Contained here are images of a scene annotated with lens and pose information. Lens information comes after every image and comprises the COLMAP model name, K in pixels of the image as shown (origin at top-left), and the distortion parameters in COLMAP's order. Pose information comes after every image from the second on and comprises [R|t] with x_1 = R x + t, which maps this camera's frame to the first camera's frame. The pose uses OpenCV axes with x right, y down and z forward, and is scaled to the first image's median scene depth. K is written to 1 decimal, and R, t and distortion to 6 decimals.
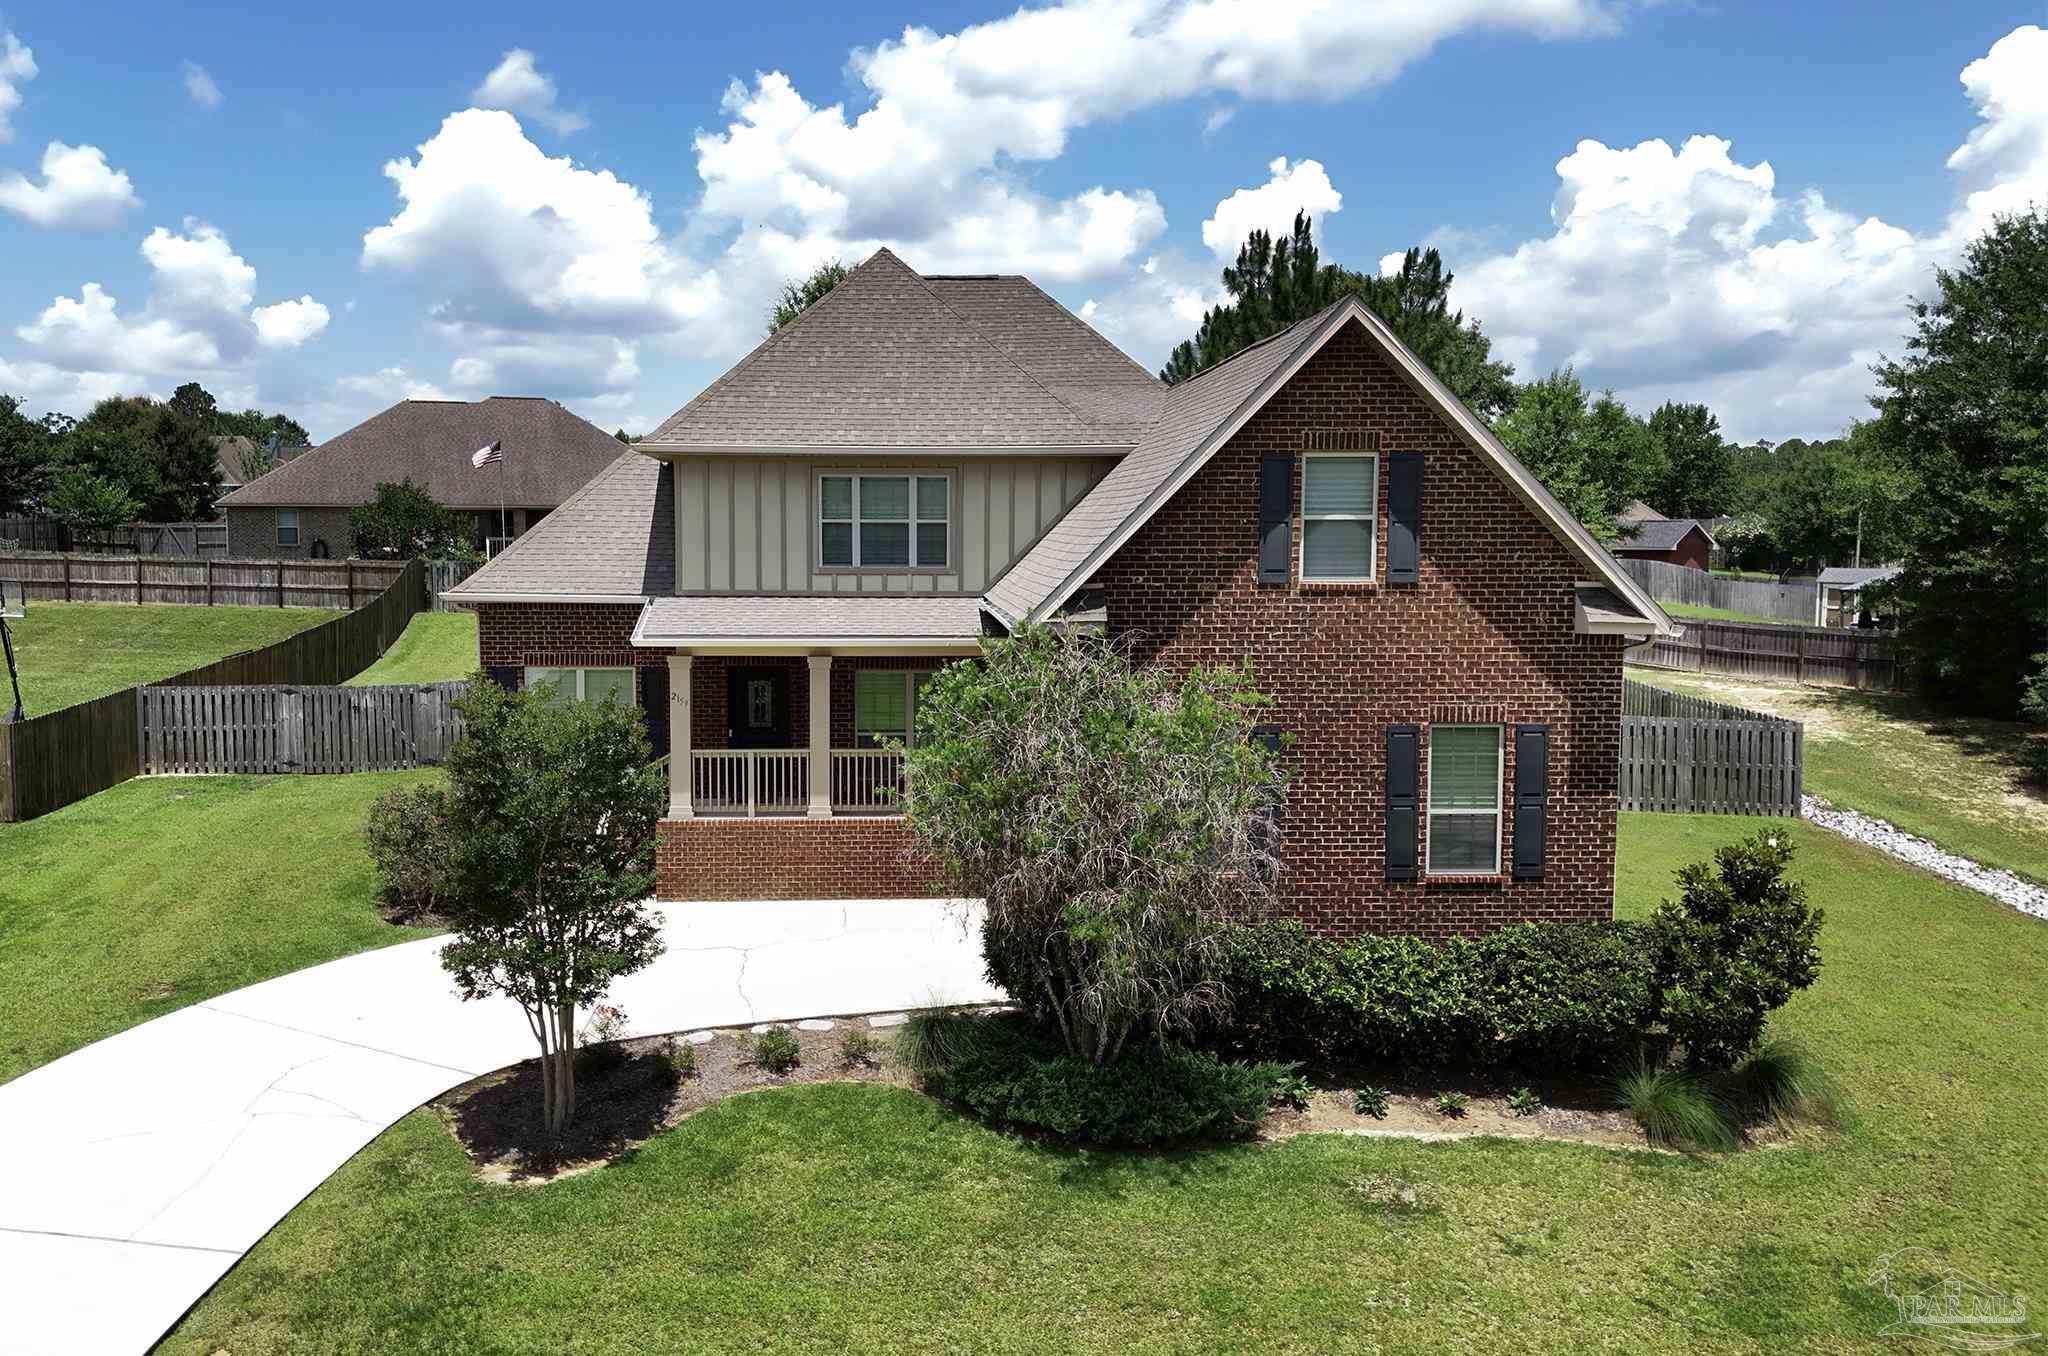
lens RADIAL K [[1628.0, 0, 957.0], [0, 1628.0, 677.1], [0, 0, 1]] dist [0.041111, -0.005802]
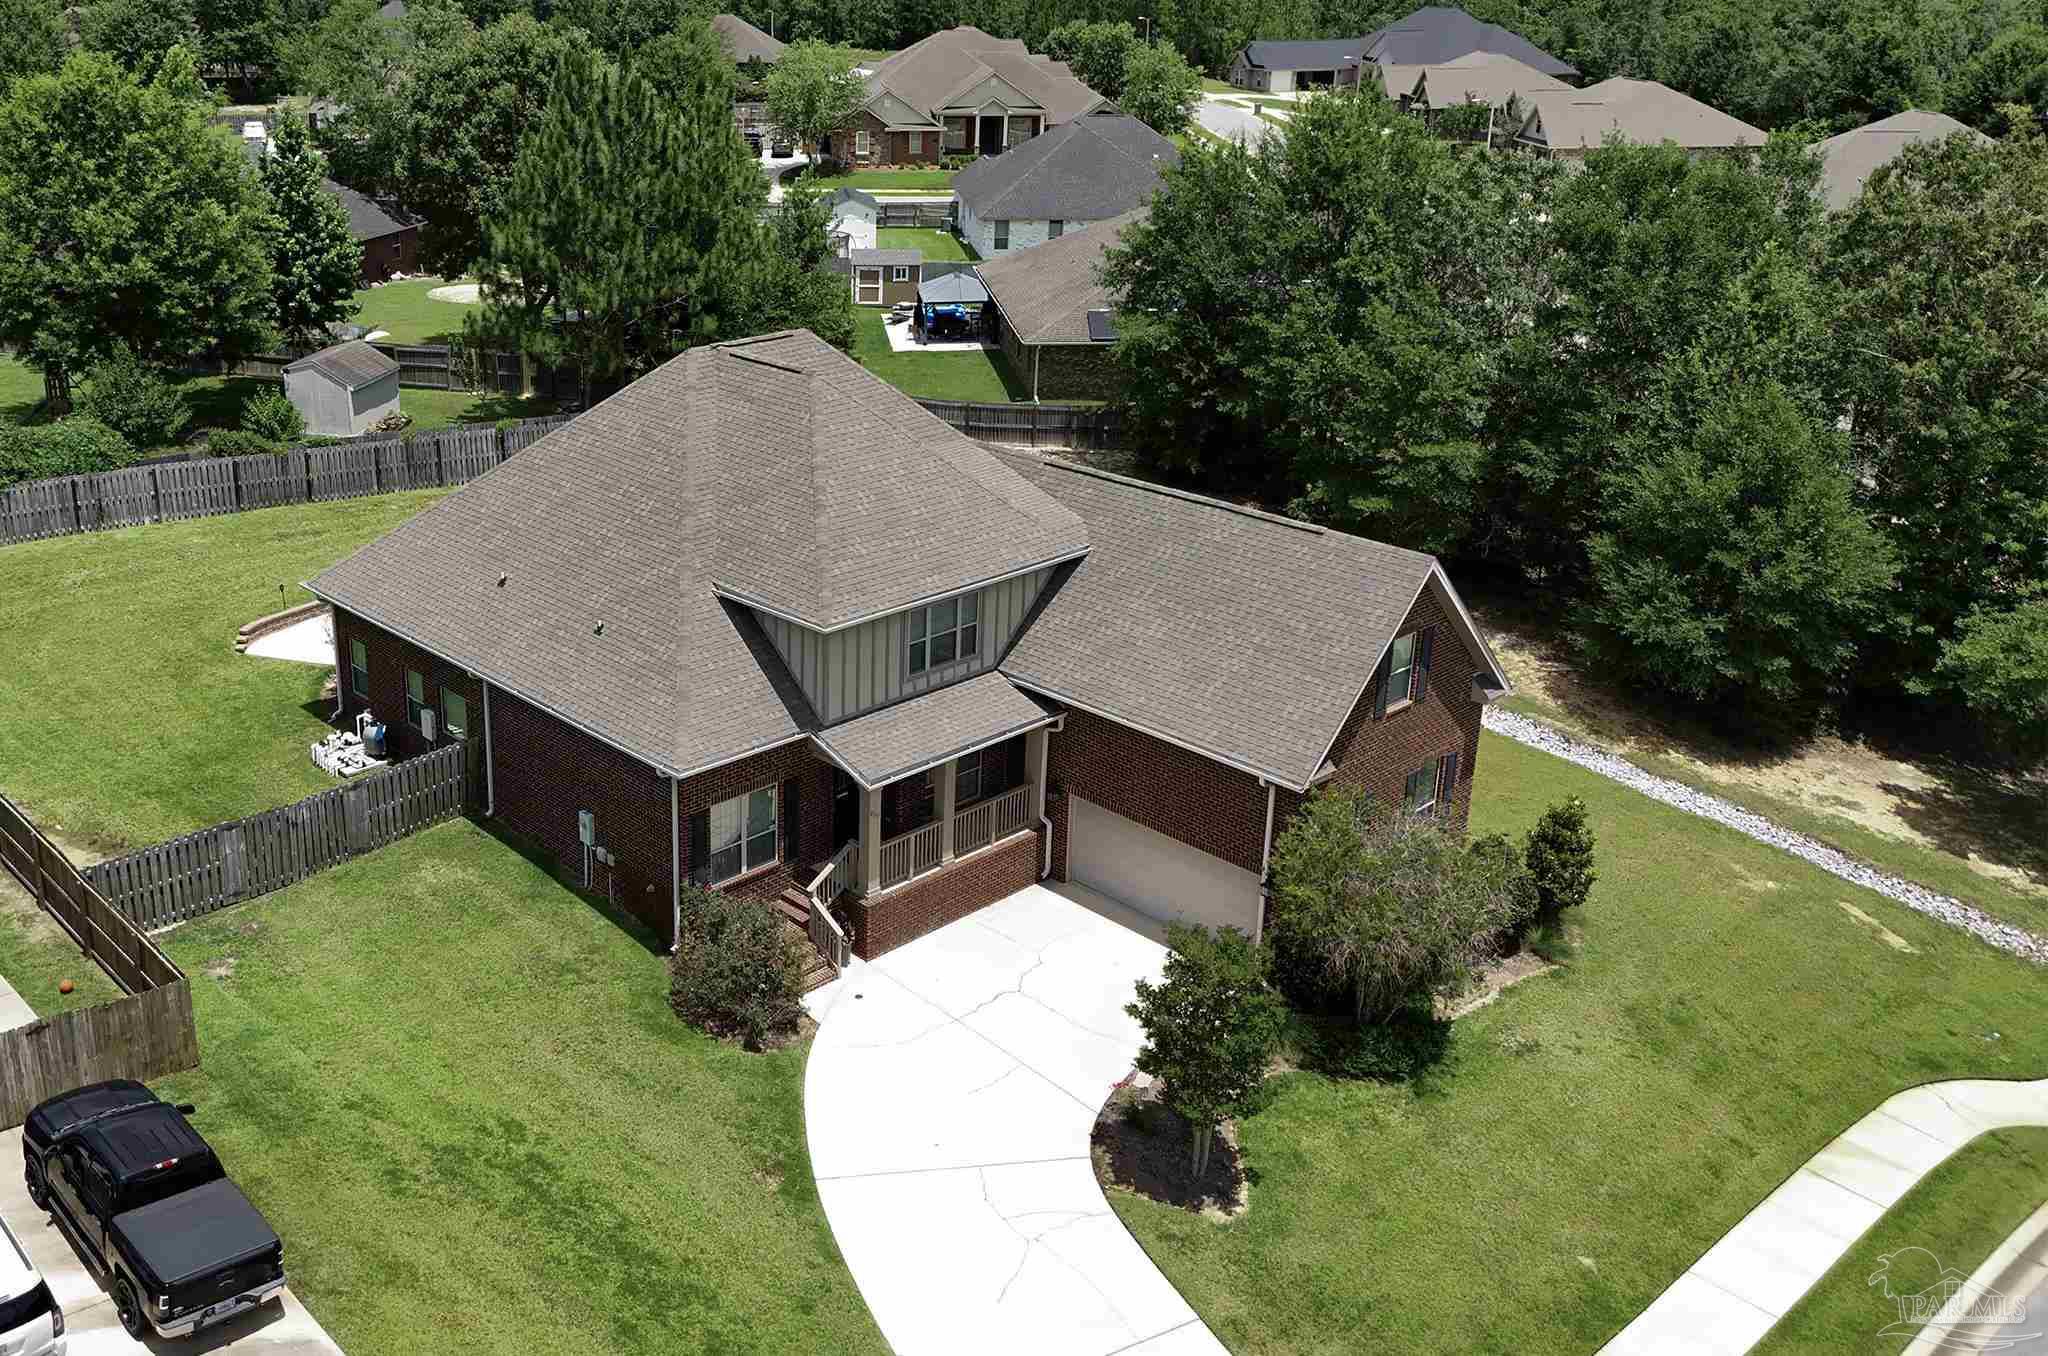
lens RADIAL K [[1845.7, 0, 765.2], [0, 1845.7, 566.9], [0, 0, 1]] dist [0.086625, -0.142684]
pose [[0.776997, -0.199255, 0.597137, -1.079573], [0.054797, 0.966392, 0.251166, -0.551738], [-0.627114, -0.162434, 0.761802, -0.036743]]
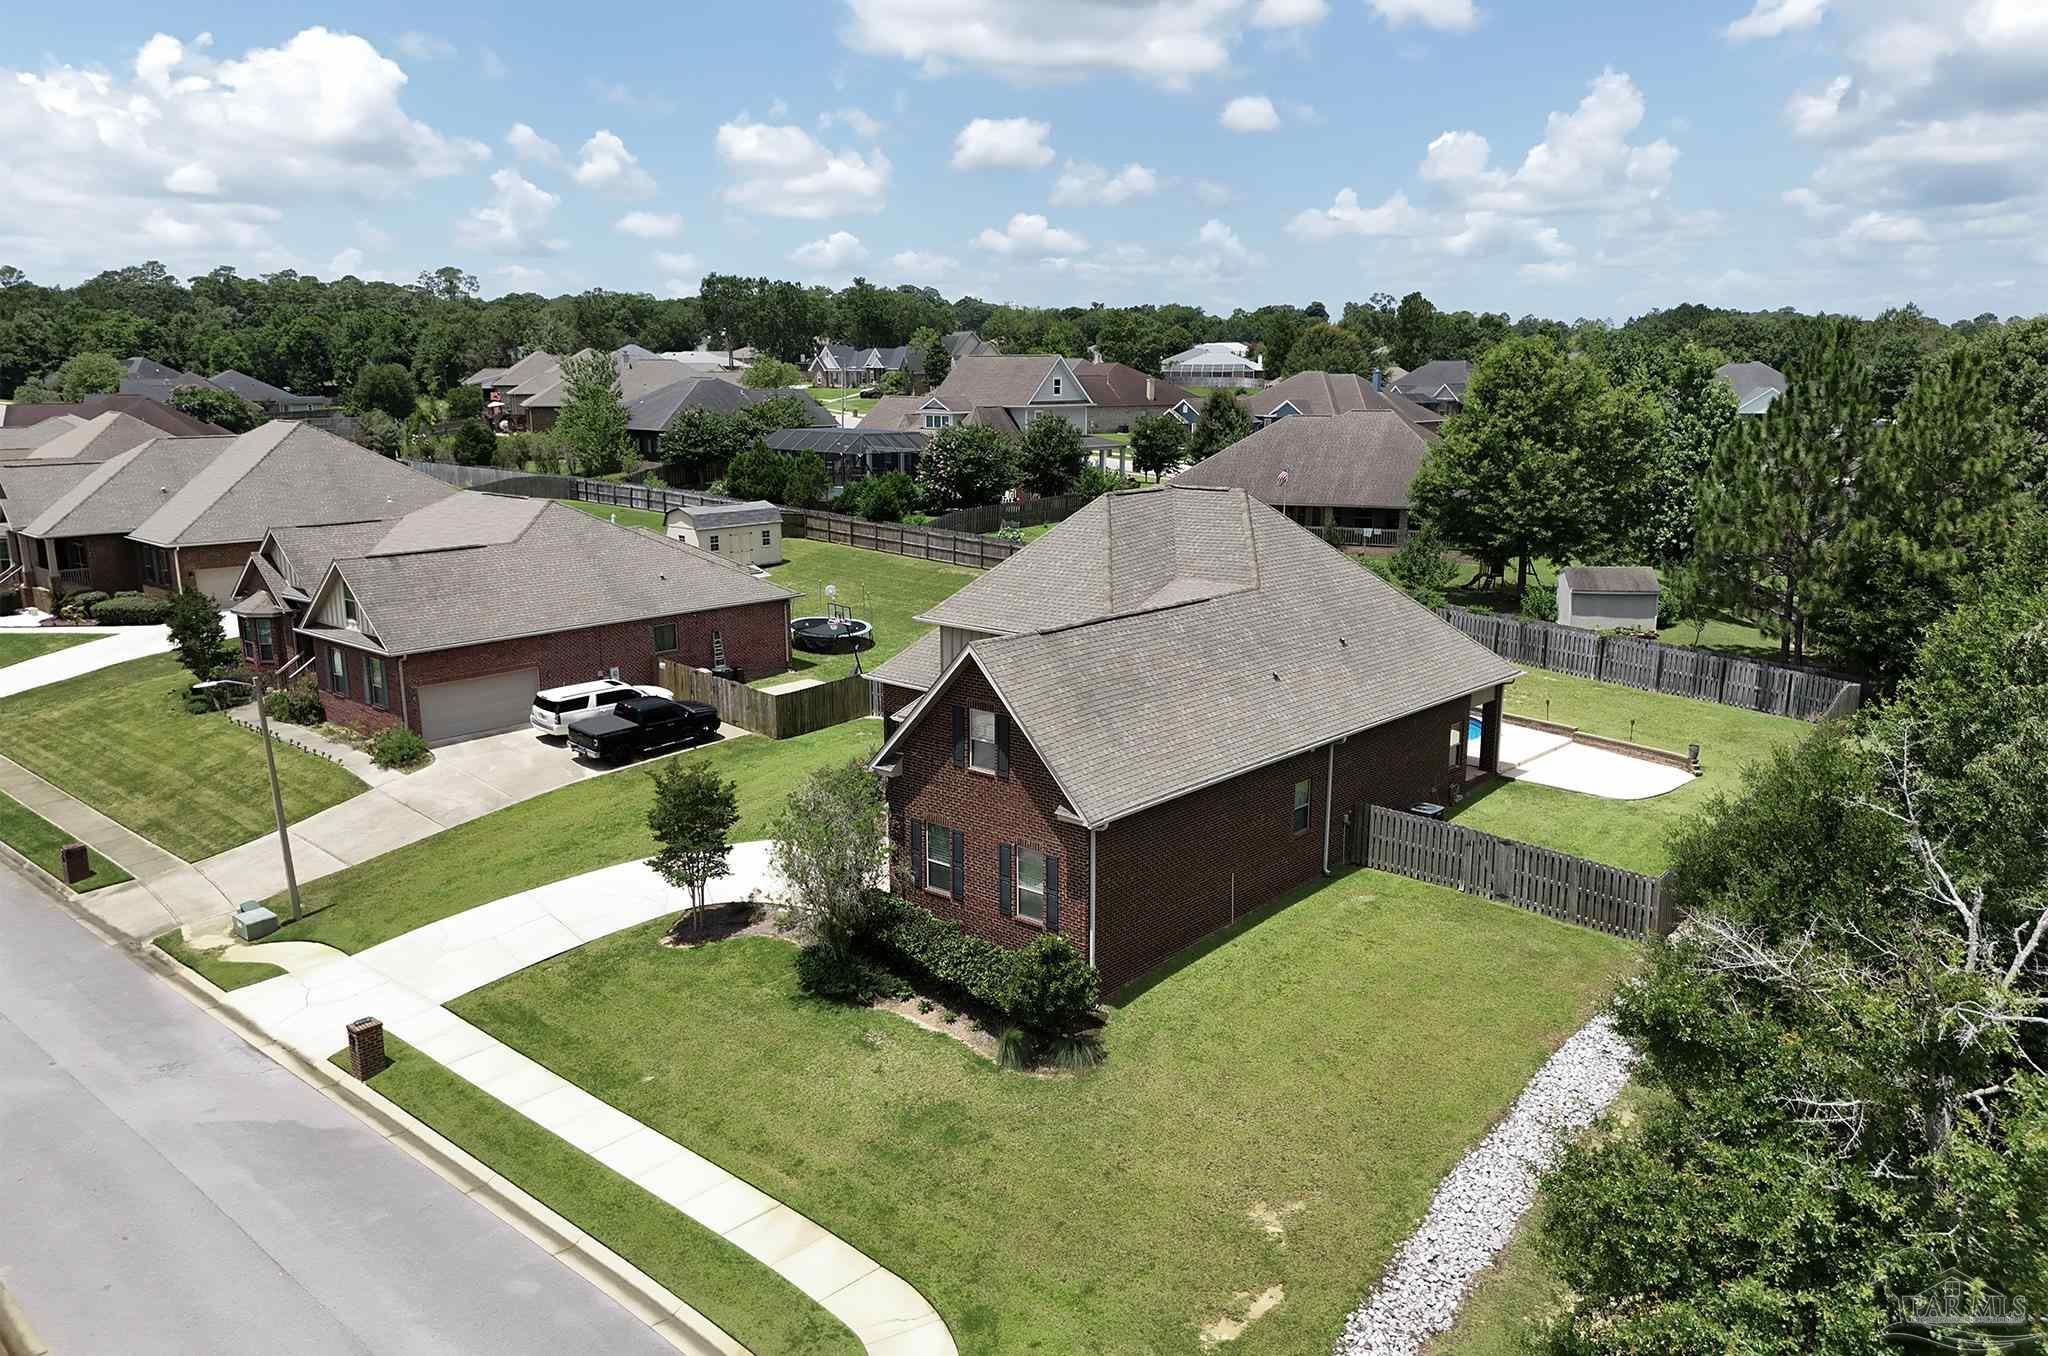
lens RADIAL K [[1583.1, 0, 1024.0], [0, 1583.1, 678.0], [0, 0, 1]] dist [0.062305, -0.000926]
pose [[0.736006, 0.138204, -0.662718, 1.219878], [-0.059738, 0.988380, 0.139774, -0.352078], [0.674334, -0.063284, 0.735709, -0.342610]]
